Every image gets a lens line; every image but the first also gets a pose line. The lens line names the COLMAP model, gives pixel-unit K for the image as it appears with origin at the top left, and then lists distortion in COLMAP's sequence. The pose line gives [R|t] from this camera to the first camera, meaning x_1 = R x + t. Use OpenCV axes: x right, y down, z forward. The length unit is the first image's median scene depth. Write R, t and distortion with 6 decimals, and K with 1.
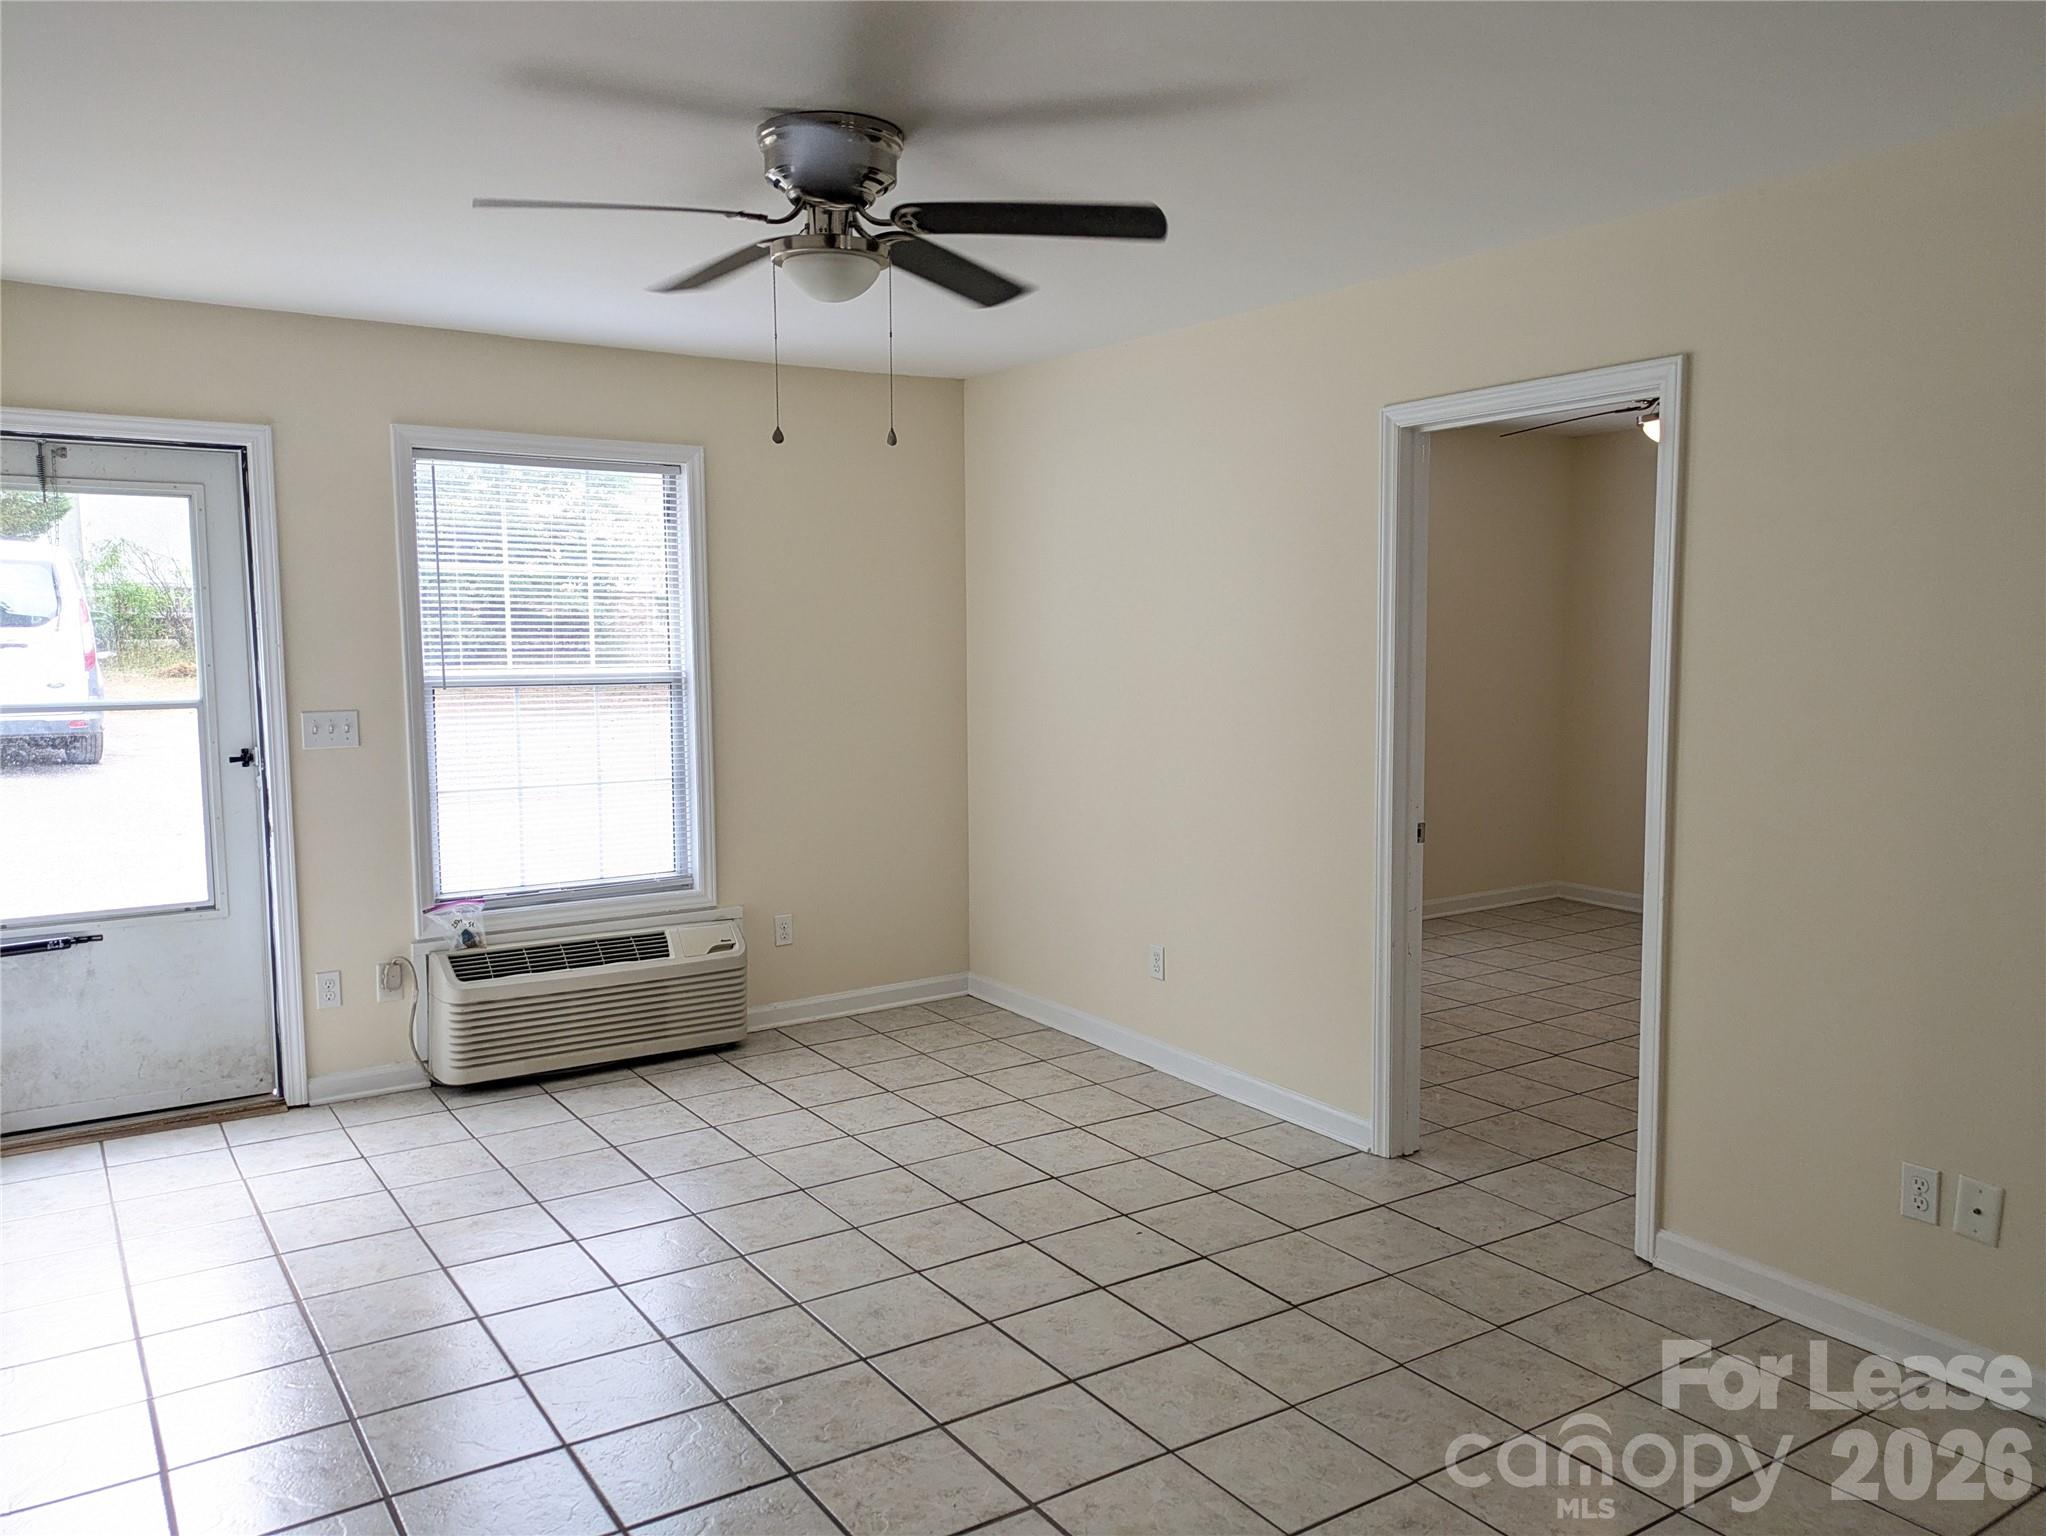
lens RADIAL K [[1517.1, 0, 1016.6], [0, 1517.1, 762.3], [0, 0, 1]] dist [0.064914, -0.066773]
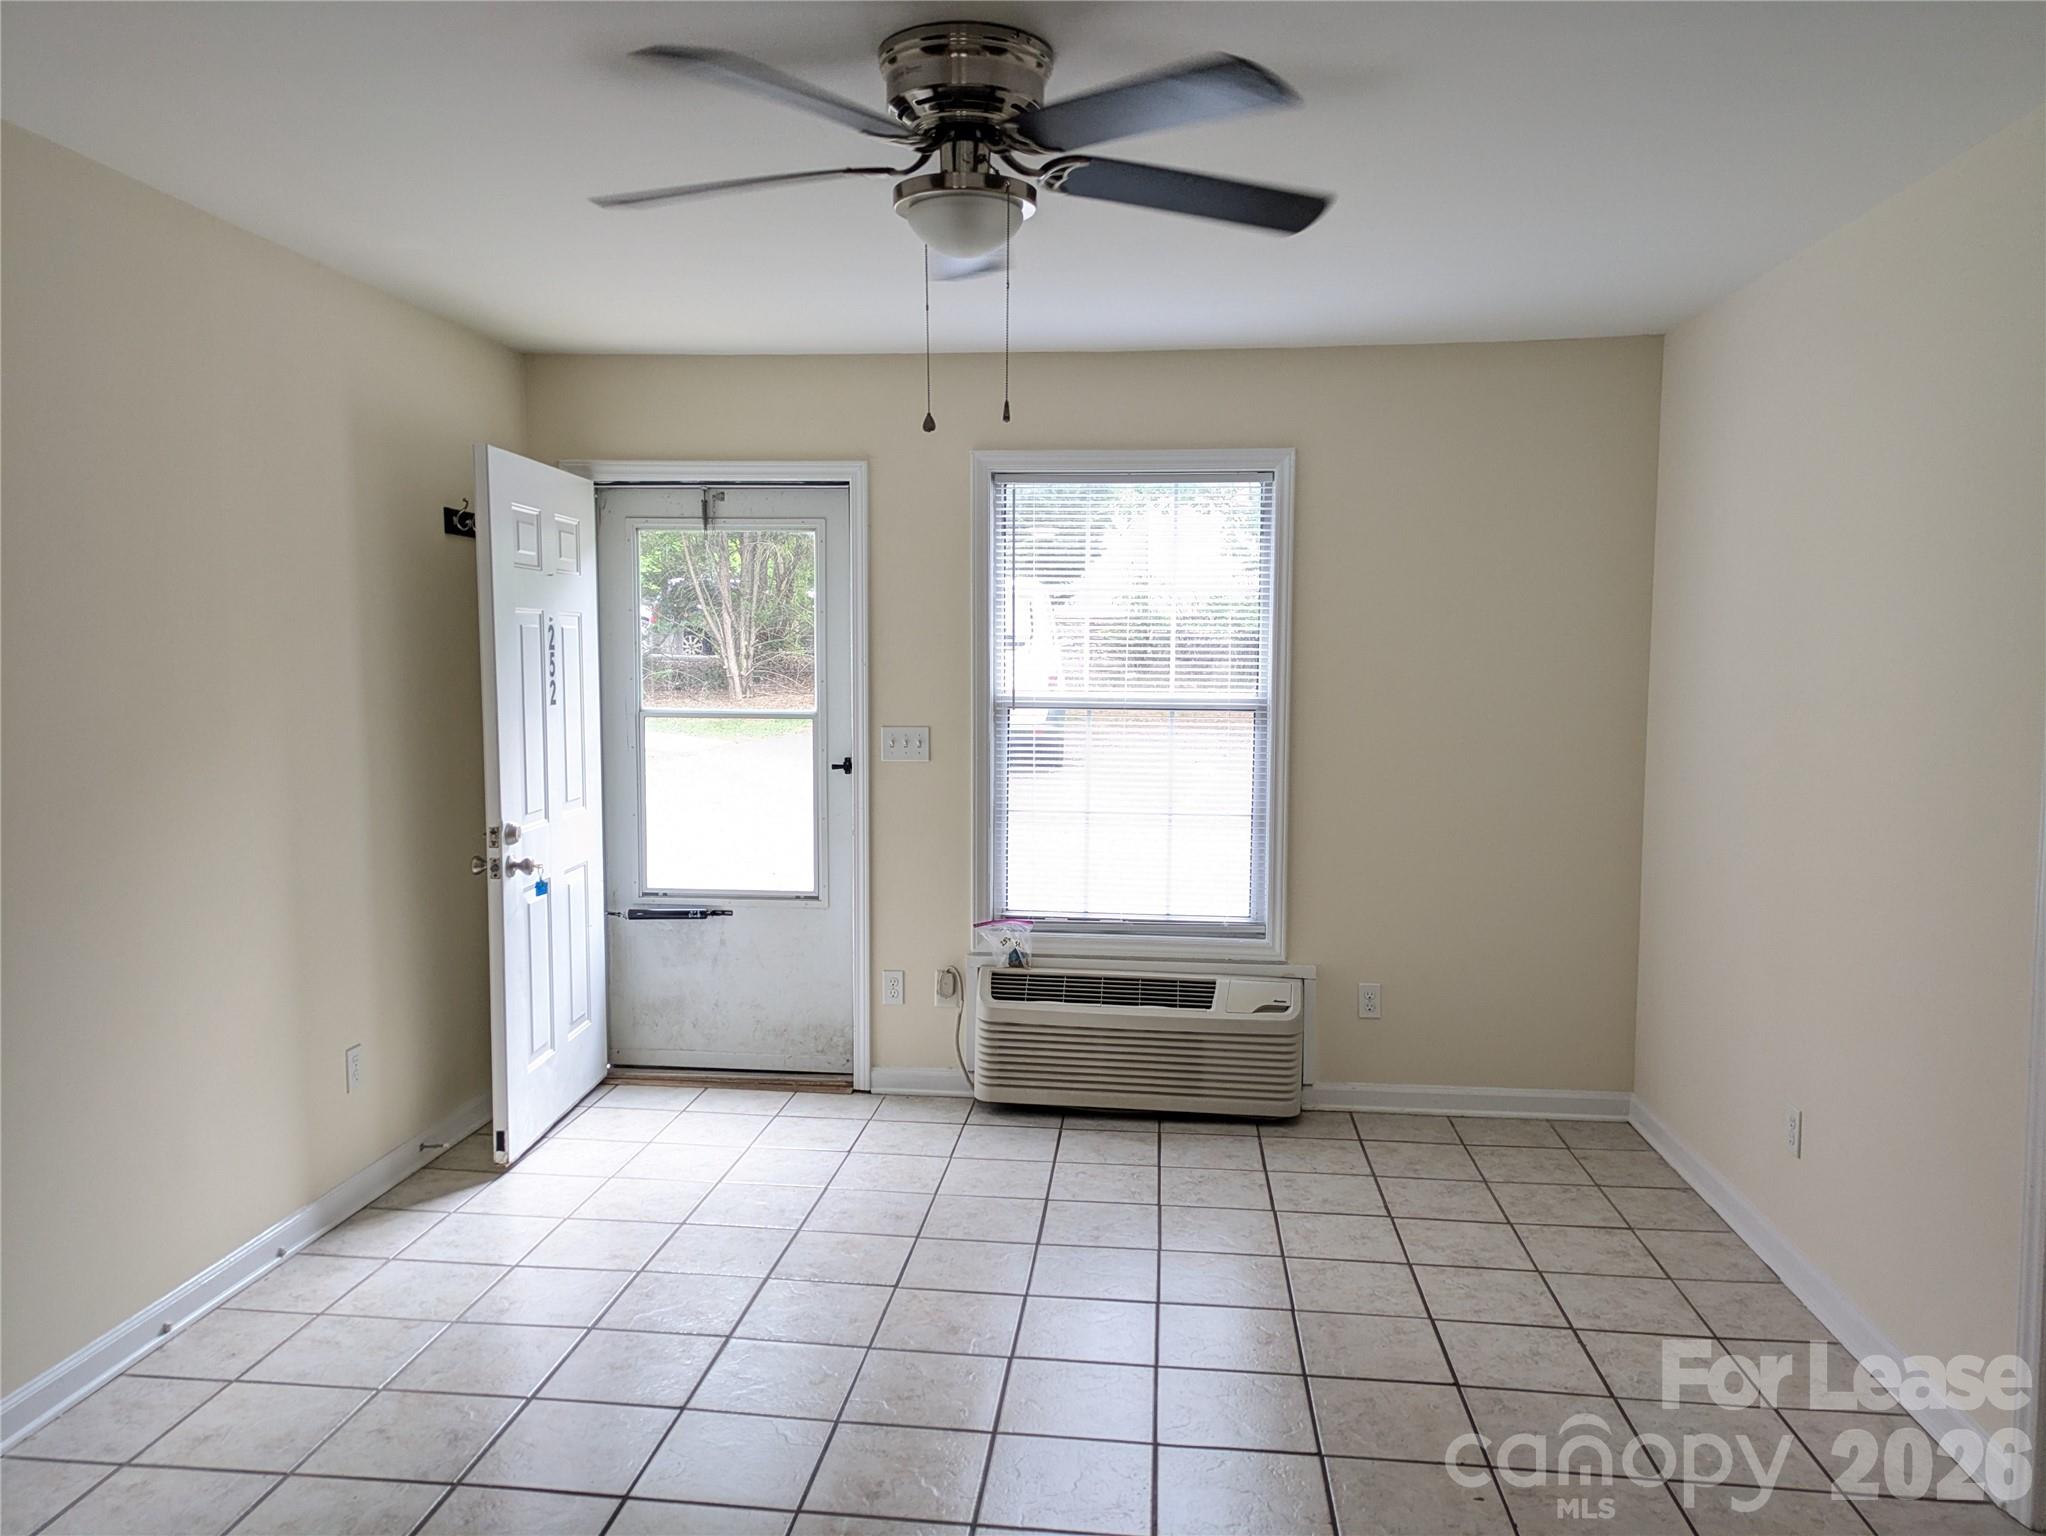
lens RADIAL K [[1526.6, 0, 1023.0], [0, 1526.6, 768.0], [0, 0, 1]] dist [0.050722, -0.004774]
pose [[0.765670, 0.056781, -0.640723, 0.279860], [-0.066467, 0.997748, 0.008992, -0.018389], [0.639790, 0.035702, 0.767720, 0.229082]]
